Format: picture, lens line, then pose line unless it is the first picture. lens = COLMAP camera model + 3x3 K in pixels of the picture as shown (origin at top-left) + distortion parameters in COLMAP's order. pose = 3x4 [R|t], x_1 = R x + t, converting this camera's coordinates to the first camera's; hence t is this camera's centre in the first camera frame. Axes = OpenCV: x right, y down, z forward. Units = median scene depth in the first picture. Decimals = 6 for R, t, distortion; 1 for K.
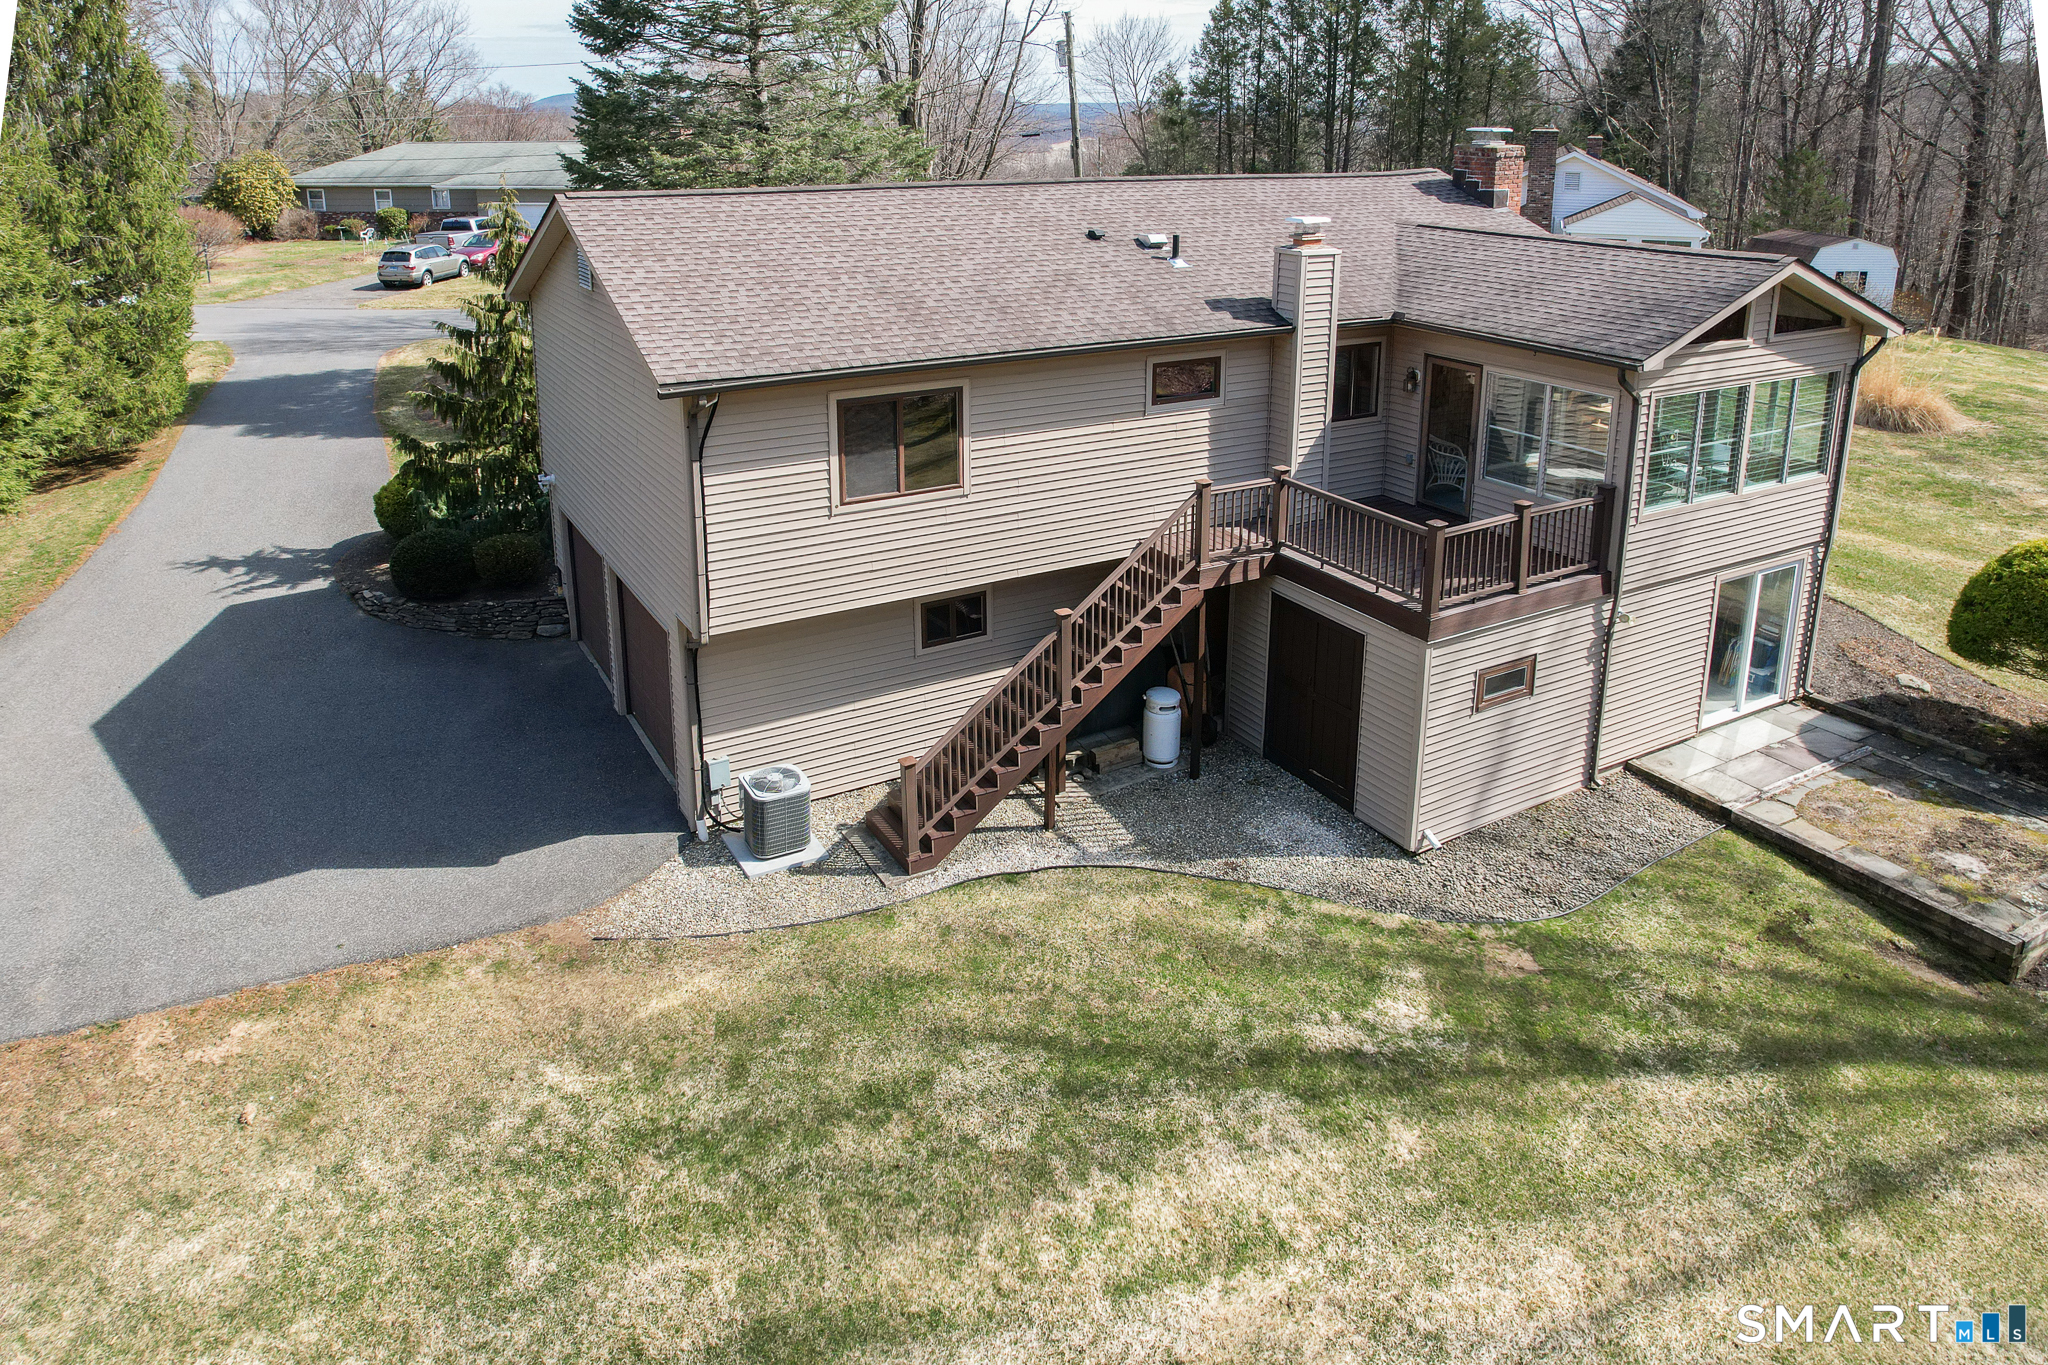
lens RADIAL K [[1352.9, 0, 1022.4], [0, 1352.9, 425.1], [0, 0, 1]] dist [-0.037031, 0.019343]
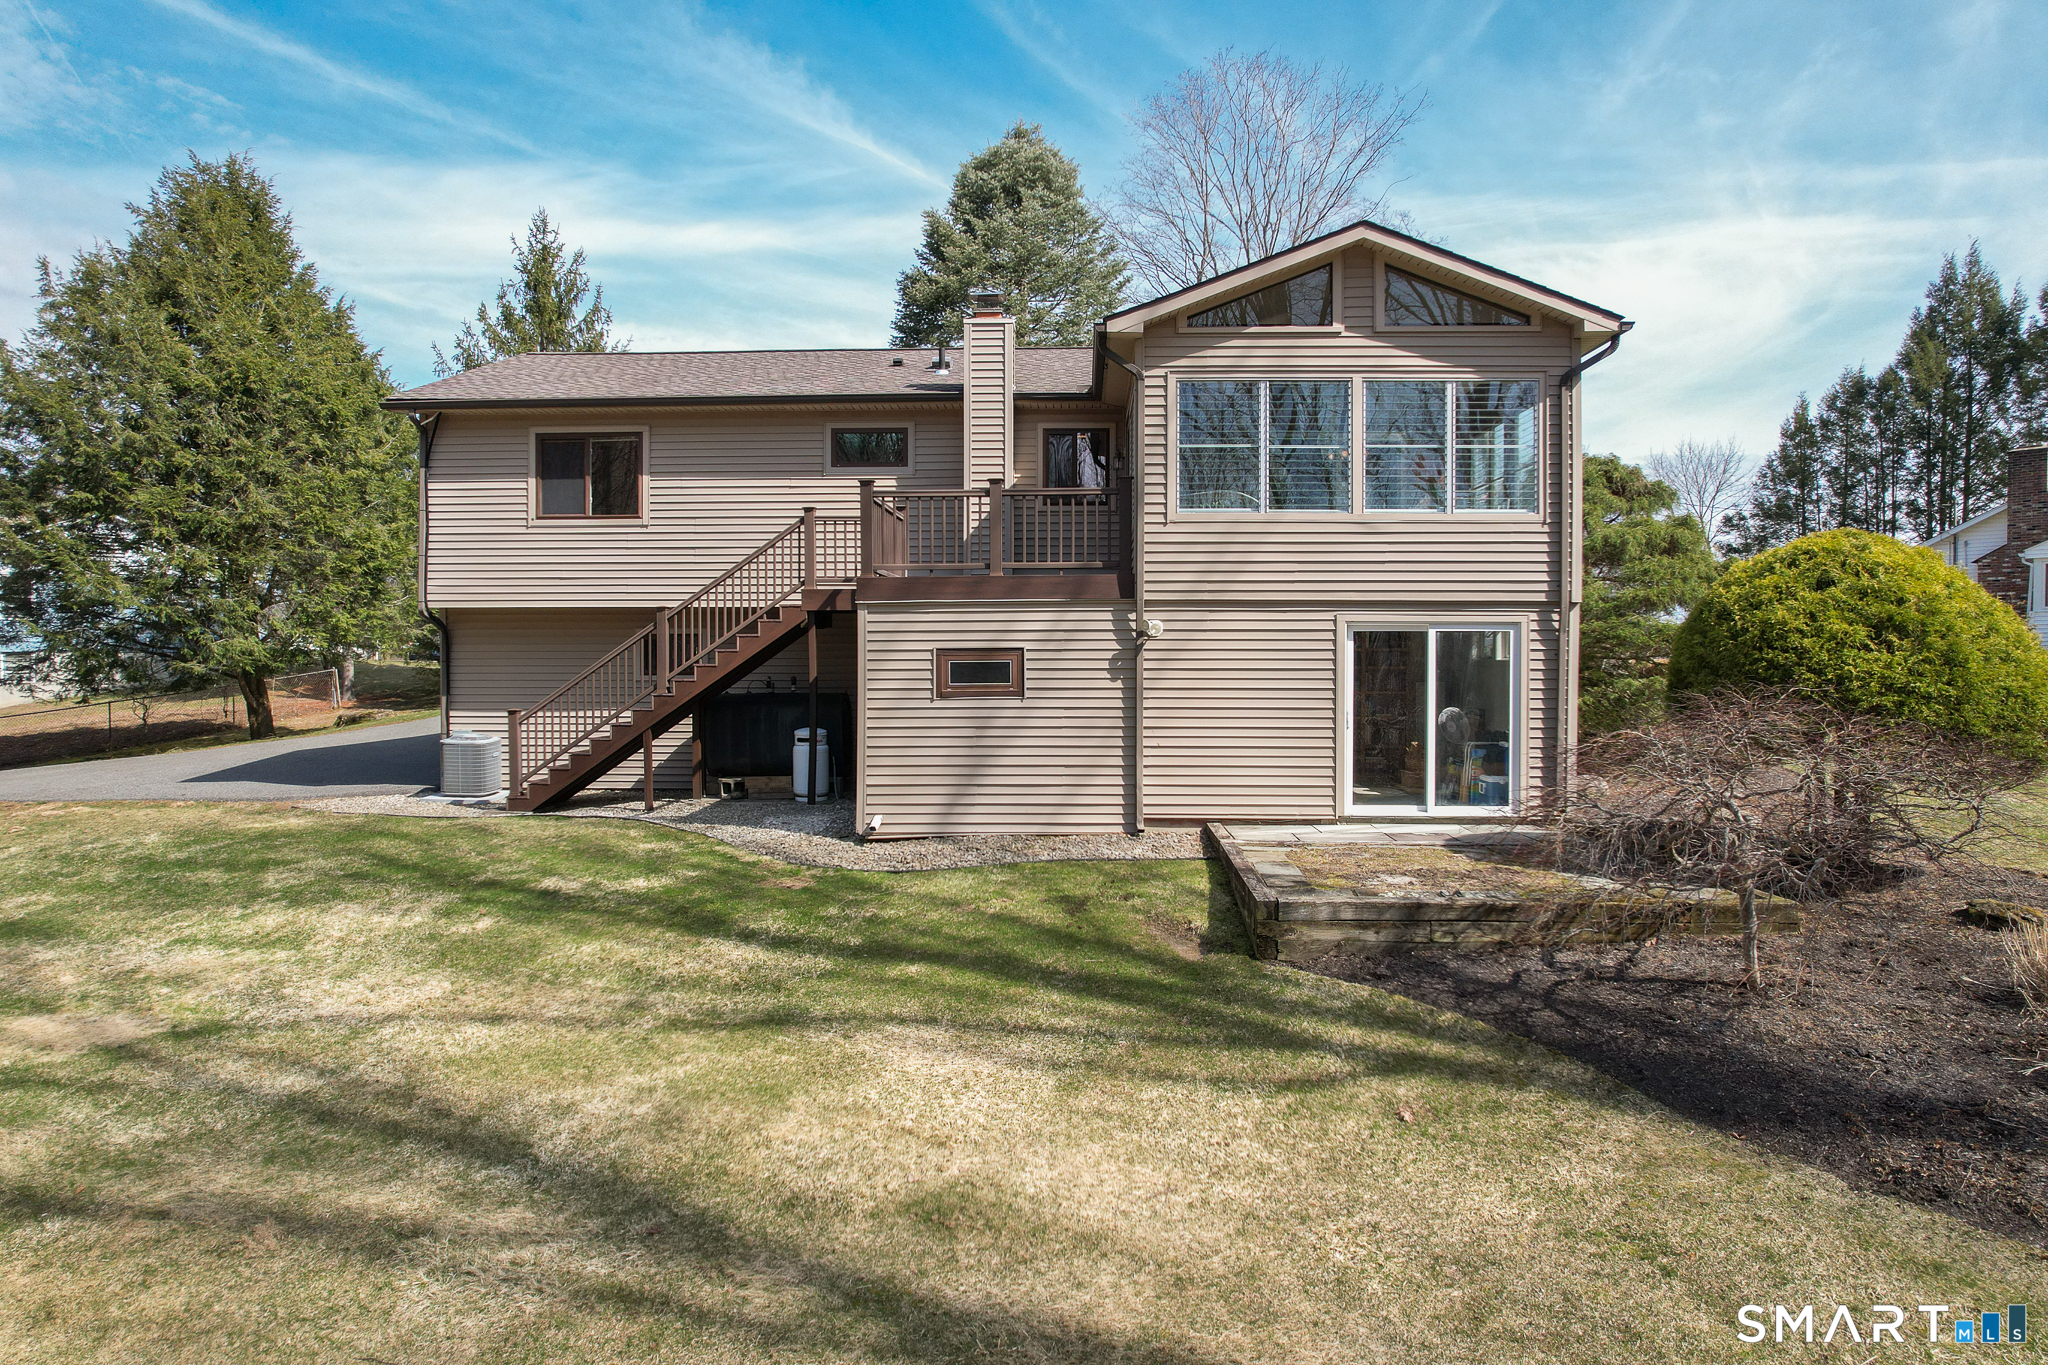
lens RADIAL K [[1288.7, 0, 1024.0], [0, 1288.7, 682.5], [0, 0, 1]] dist [-0.020845, -0.040556]
pose [[0.846240, 0.010721, -0.532694, 0.890884], [-0.120229, 0.977853, -0.171316, 0.359251], [0.519060, 0.209020, 0.828787, 0.277199]]
